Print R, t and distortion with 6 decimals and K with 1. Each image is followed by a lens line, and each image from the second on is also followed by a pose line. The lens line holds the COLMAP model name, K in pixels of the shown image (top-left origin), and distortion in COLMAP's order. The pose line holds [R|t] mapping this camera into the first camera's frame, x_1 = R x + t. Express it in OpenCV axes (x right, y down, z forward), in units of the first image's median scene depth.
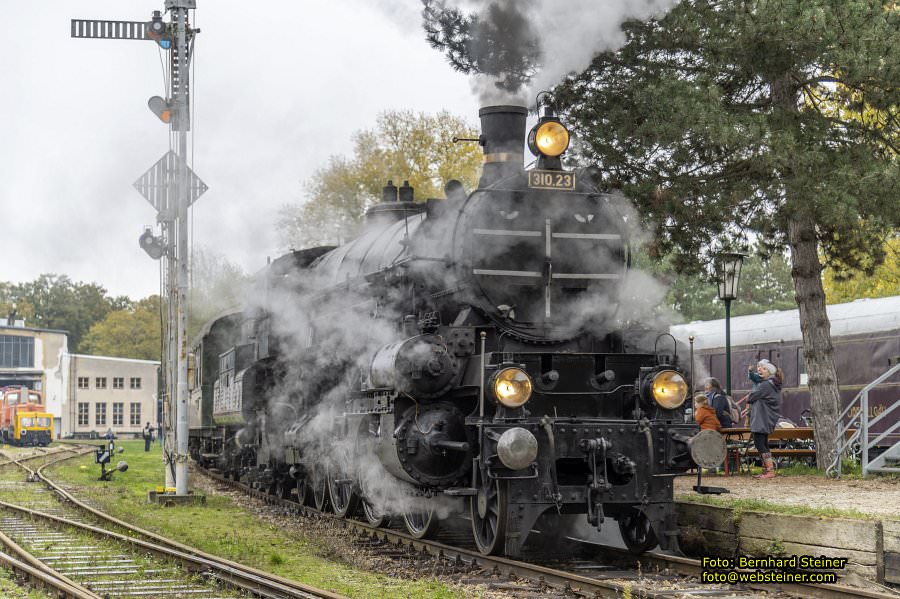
lens RADIAL K [[1691.9, 0, 450.0], [0, 1691.9, 299.5], [0, 0, 1]] dist [-0.017699, -0.328013]
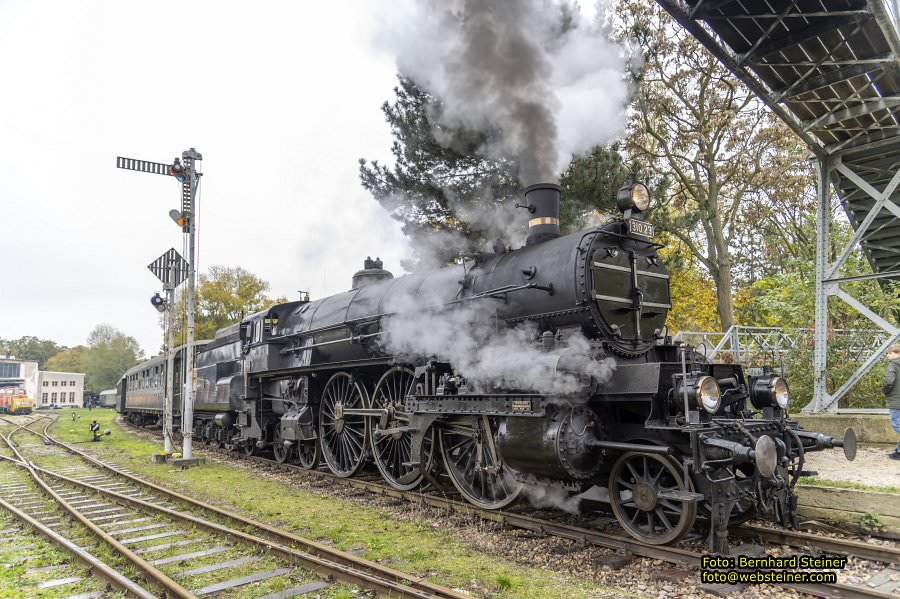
lens RADIAL K [[606.7, 0, 447.5], [0, 606.7, 309.6], [0, 0, 1]] dist [0.000009, 0.000464]
pose [[0.929593, 0.029871, 0.367376, -0.232852], [-0.005646, 0.997748, -0.066840, 0.021520], [-0.368545, 0.060059, 0.927668, 0.605603]]
